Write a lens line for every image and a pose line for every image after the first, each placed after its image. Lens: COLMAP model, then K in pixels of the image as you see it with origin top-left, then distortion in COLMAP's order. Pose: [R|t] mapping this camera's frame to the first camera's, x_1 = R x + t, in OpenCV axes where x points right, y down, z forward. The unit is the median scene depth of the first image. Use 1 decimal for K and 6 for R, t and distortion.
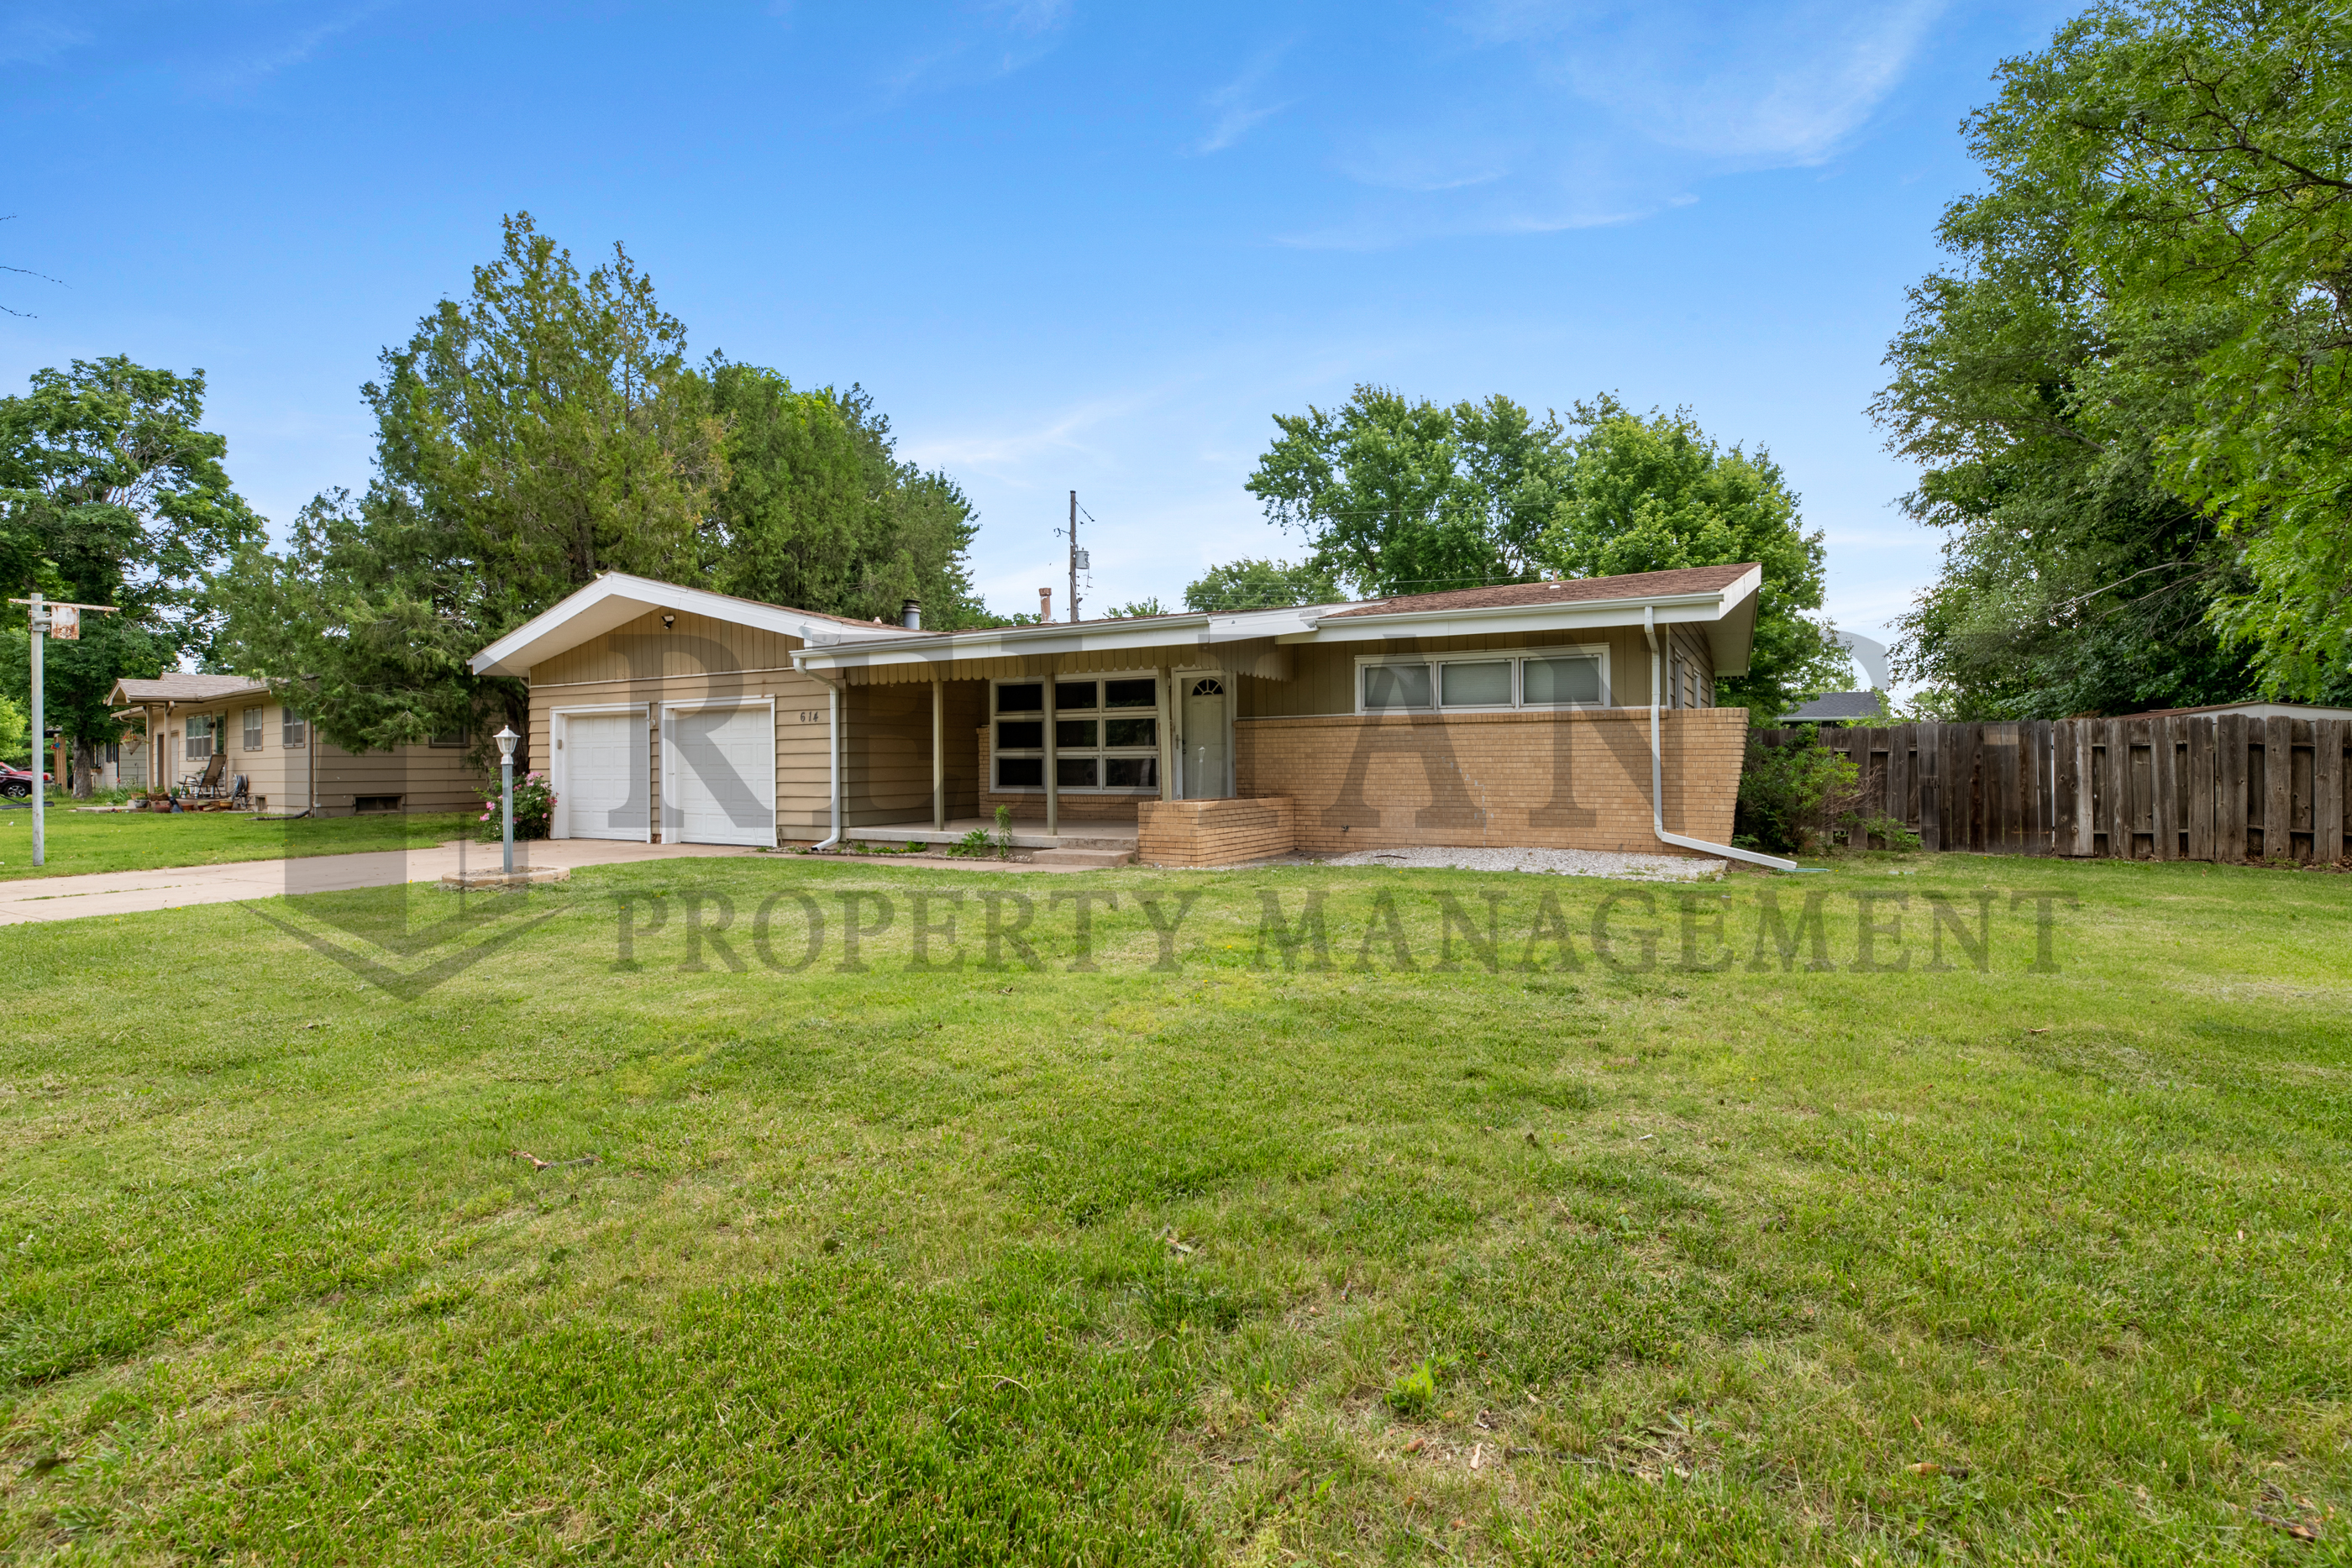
lens RADIAL K [[930.4, 0, 1268.4], [0, 930.4, 785.9], [0, 0, 1]] dist [-0.002603, -0.000122]
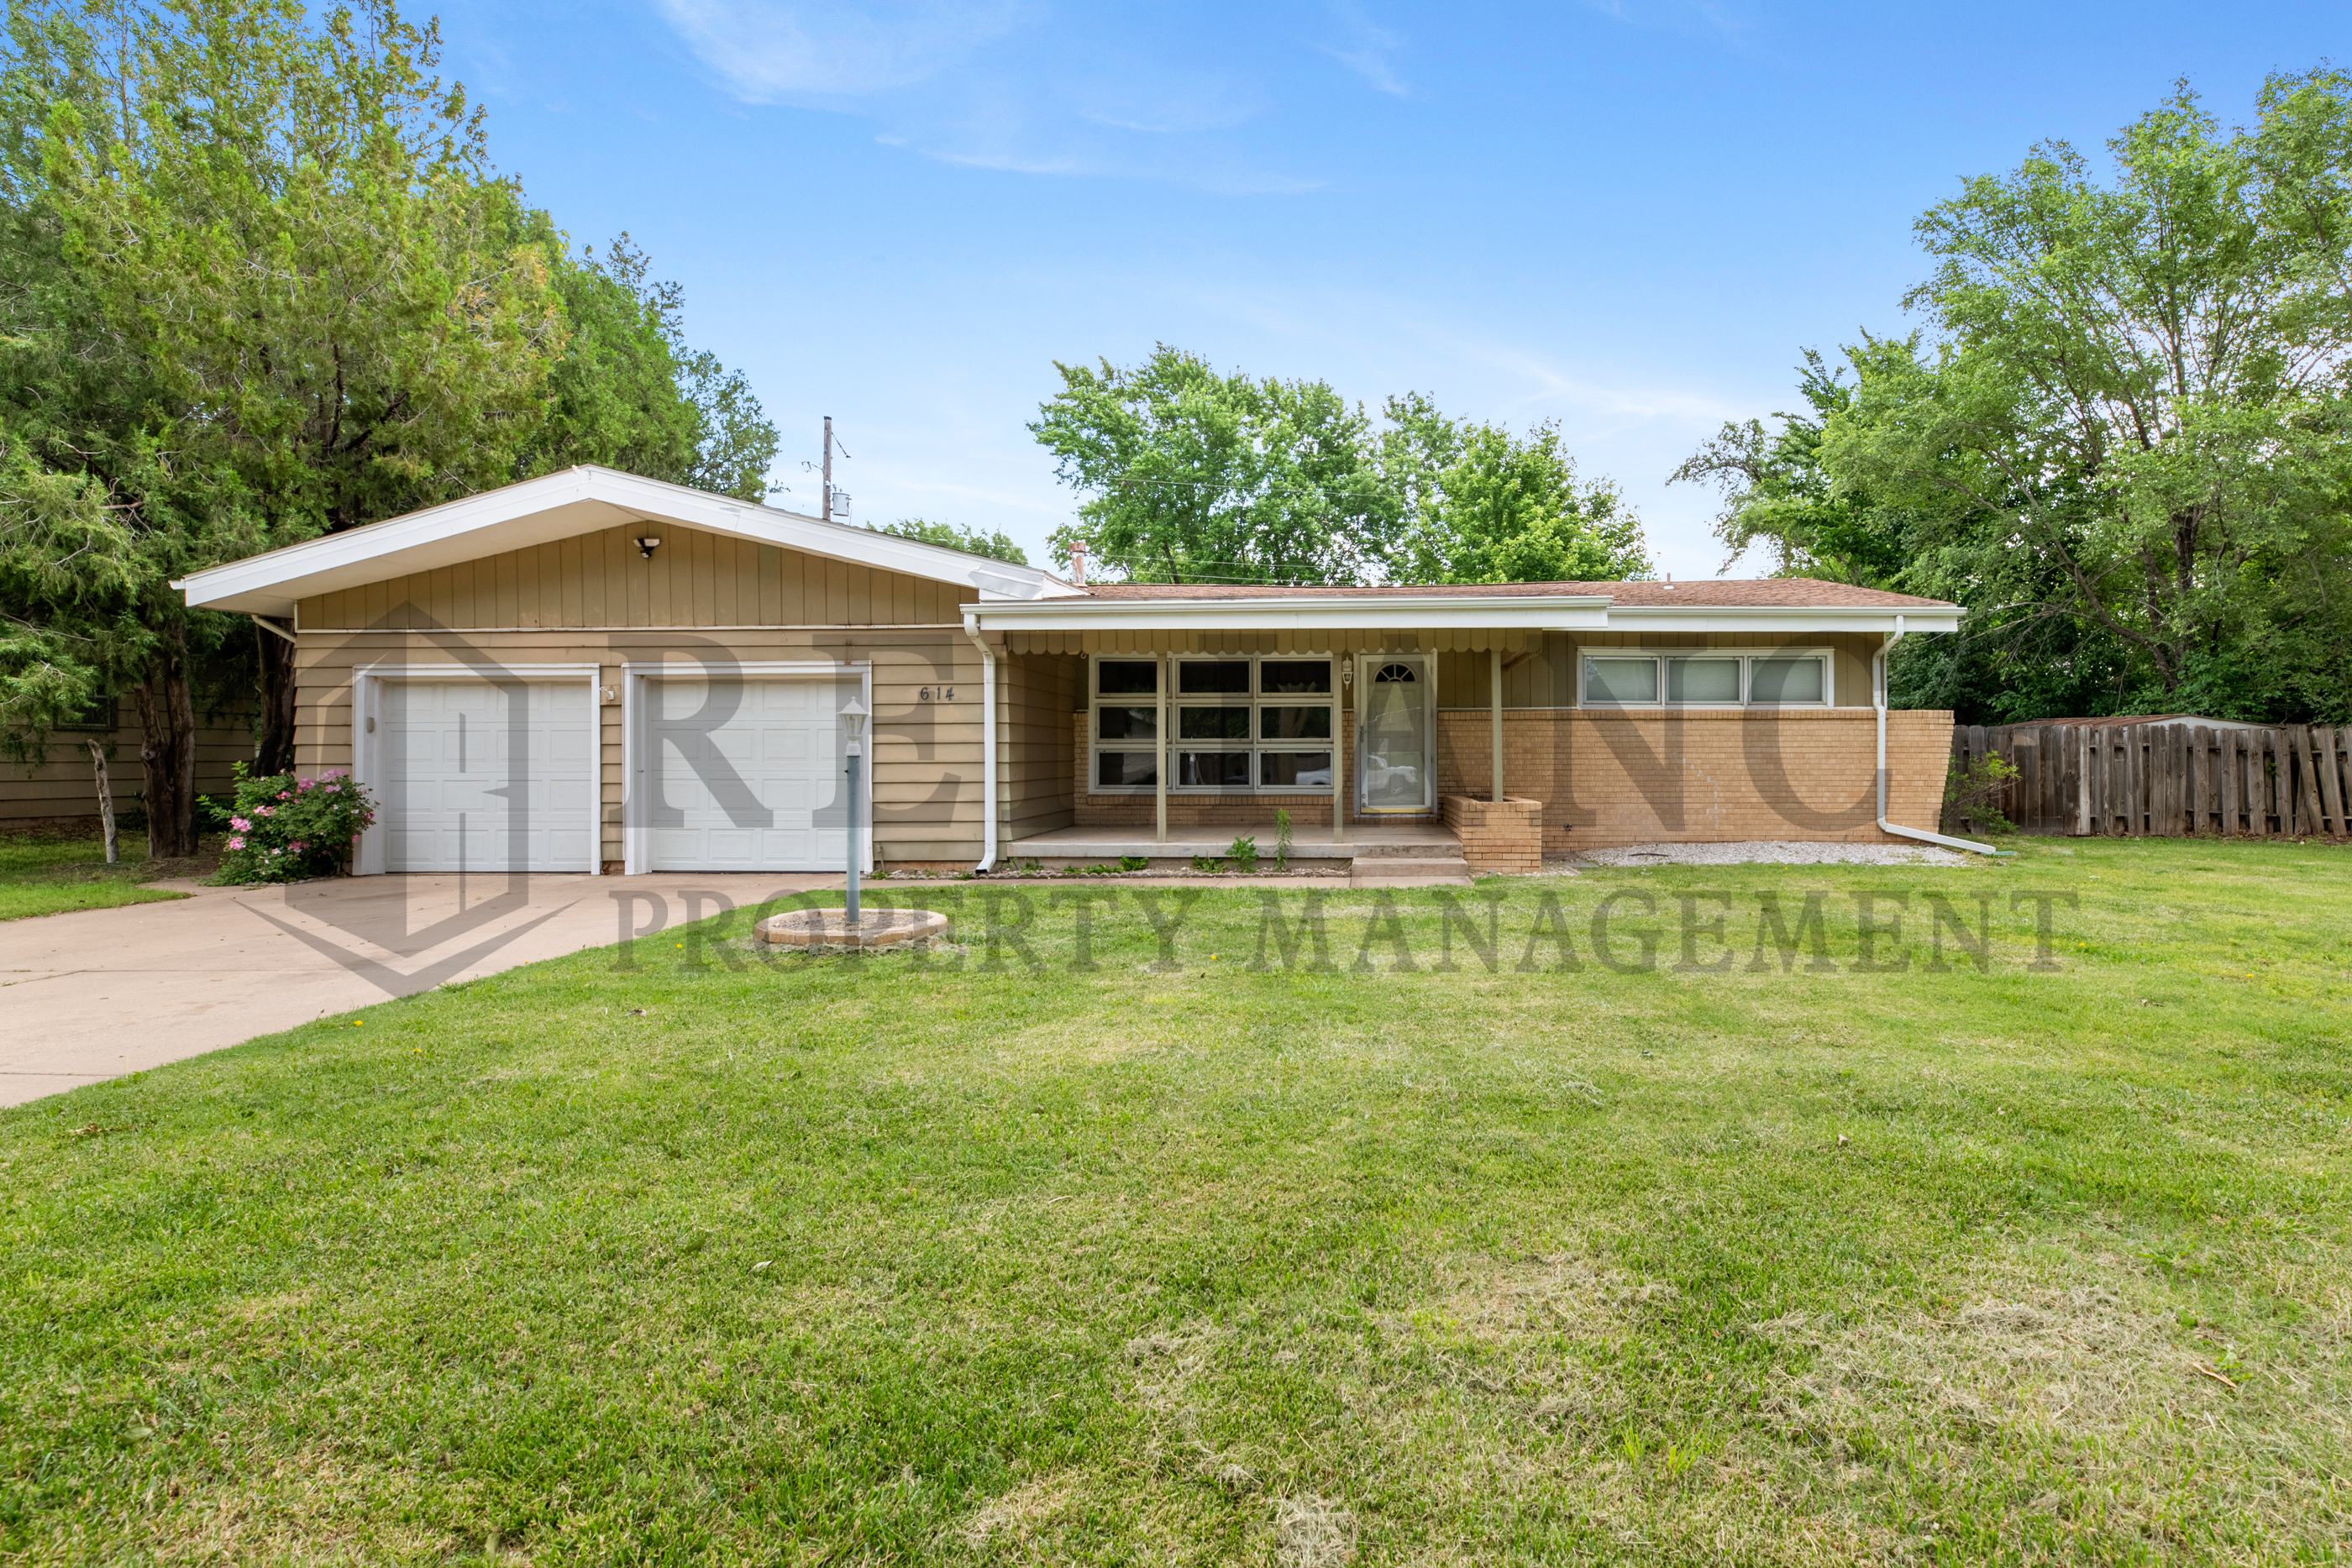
lens RADIAL K [[1037.5, 0, 1176.4], [0, 1037.5, 759.1], [0, 0, 1]] dist [-0.001321, -0.000136]
pose [[0.918664, 0.003422, 0.395026, -0.650443], [0.007205, 0.999651, -0.025415, 0.000208], [-0.394975, 0.026194, 0.918318, 0.170227]]
